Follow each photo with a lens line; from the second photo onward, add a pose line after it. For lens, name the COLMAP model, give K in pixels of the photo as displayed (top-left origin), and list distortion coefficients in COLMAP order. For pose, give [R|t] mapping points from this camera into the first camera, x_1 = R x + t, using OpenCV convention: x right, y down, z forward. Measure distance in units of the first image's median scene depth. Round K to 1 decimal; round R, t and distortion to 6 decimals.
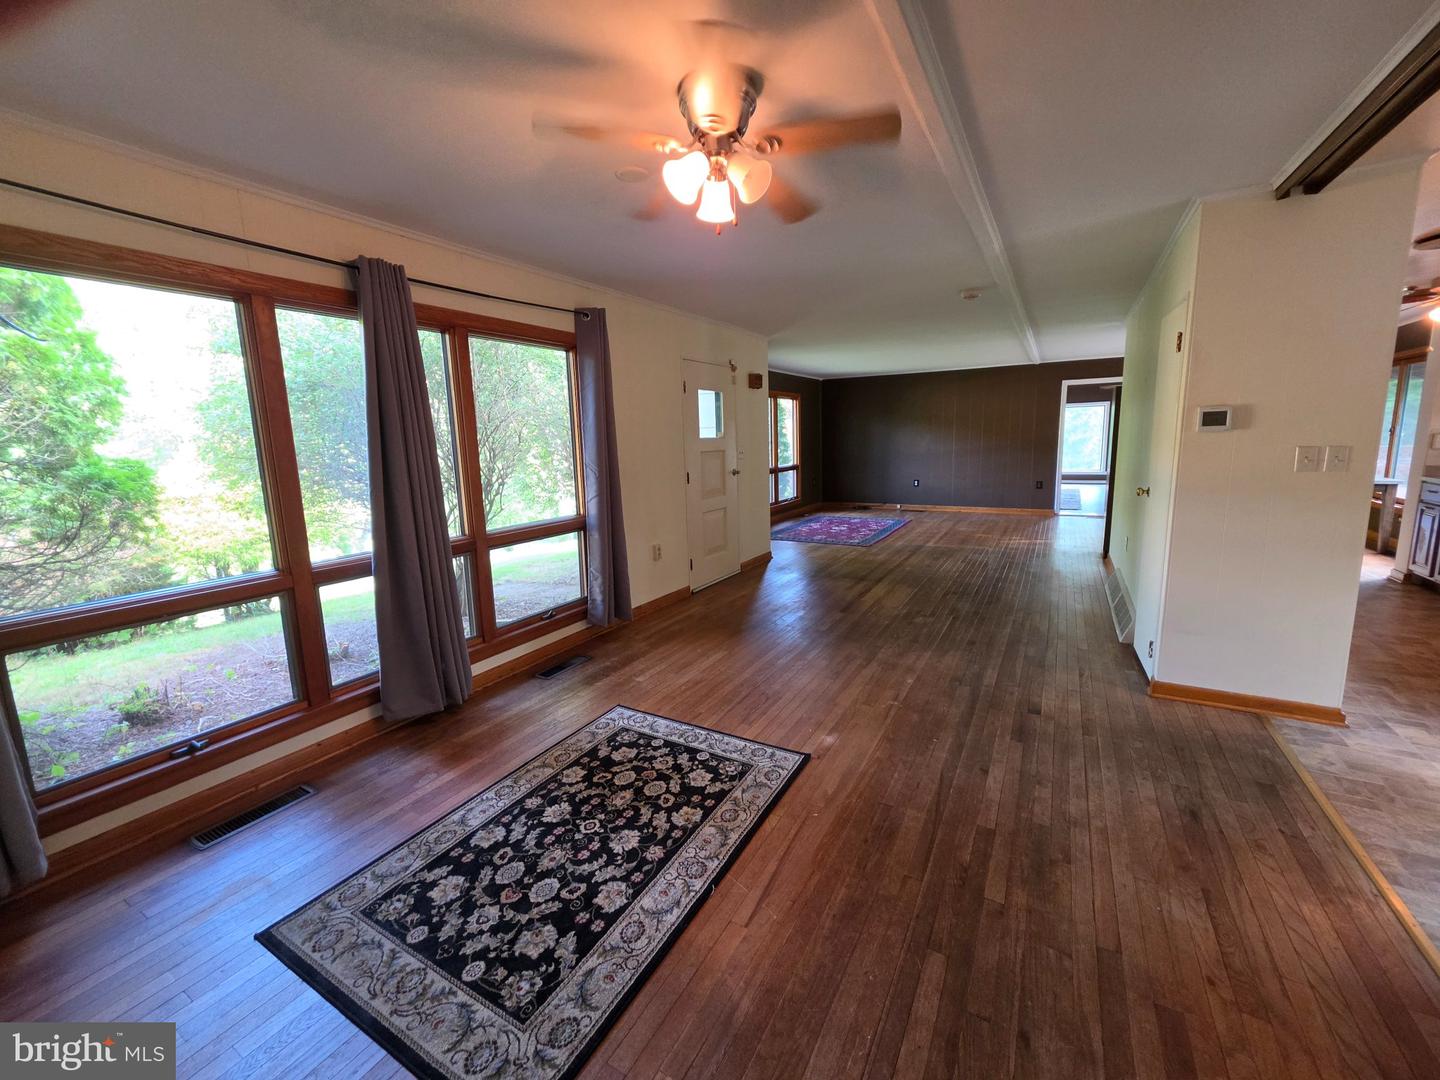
lens RADIAL K [[584.6, 0, 744.3], [0, 584.6, 532.3], [0, 0, 1]] dist [-0.002774, 0.000202]
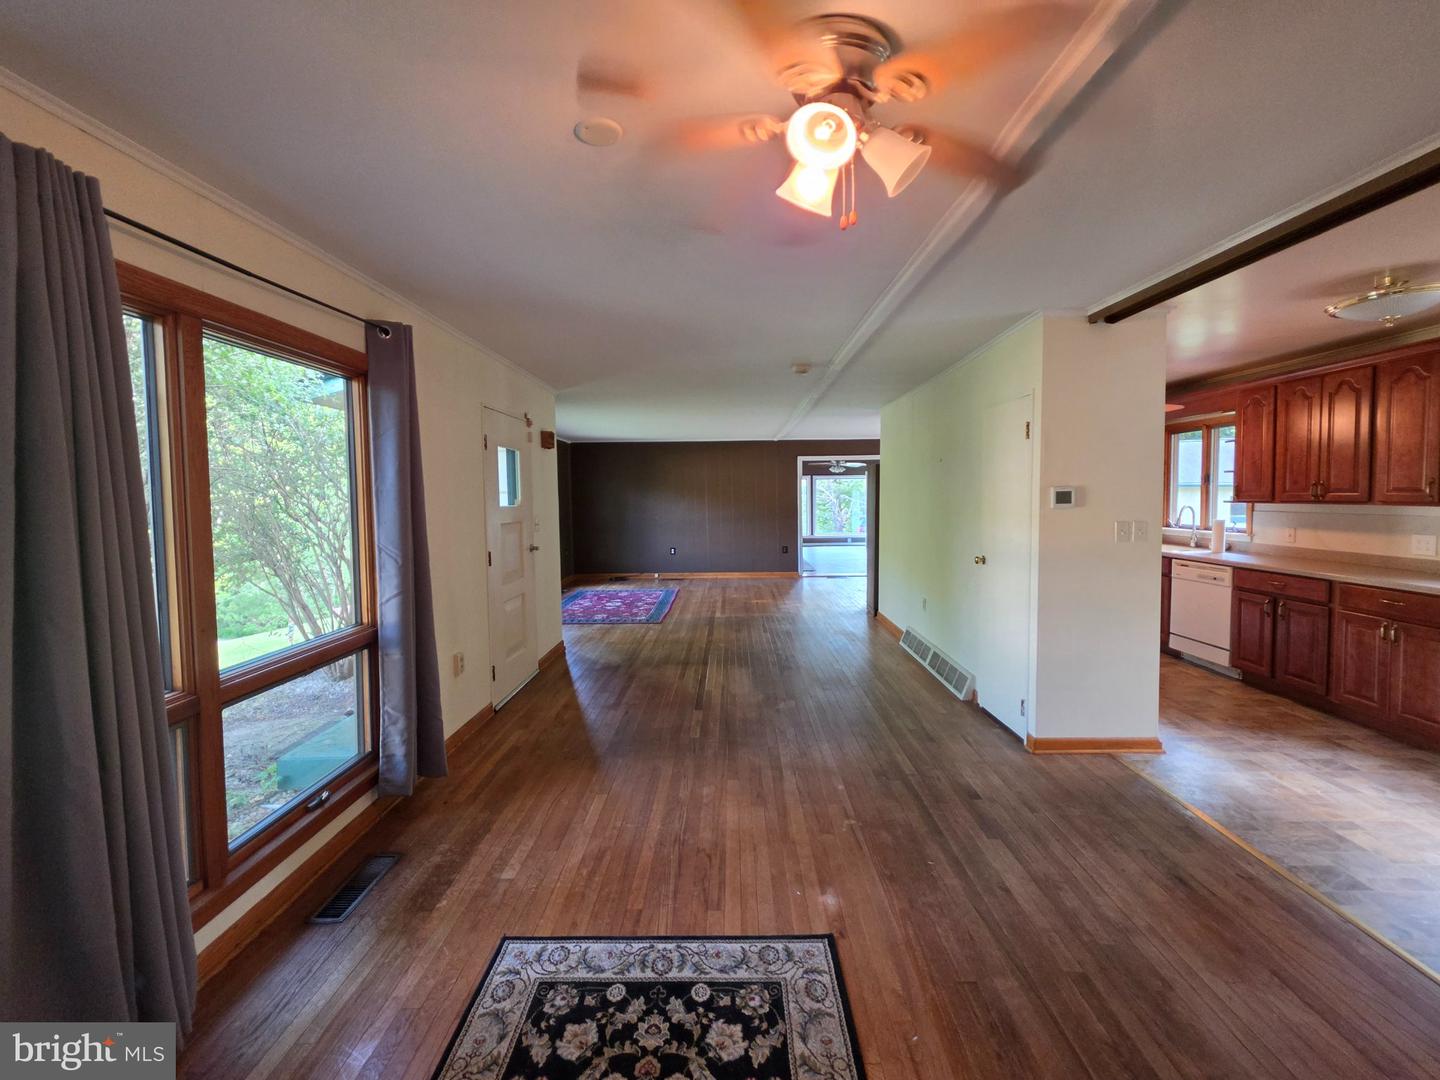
lens RADIAL K [[584.6, 0, 737.2], [0, 584.6, 522.9], [0, 0, 1]] dist [-0.002774, 0.000202]
pose [[0.877739, -0.005309, 0.479109, -0.298086], [0.065116, 0.991983, -0.108302, -0.058707], [-0.474693, 0.126258, 0.871048, 0.292837]]
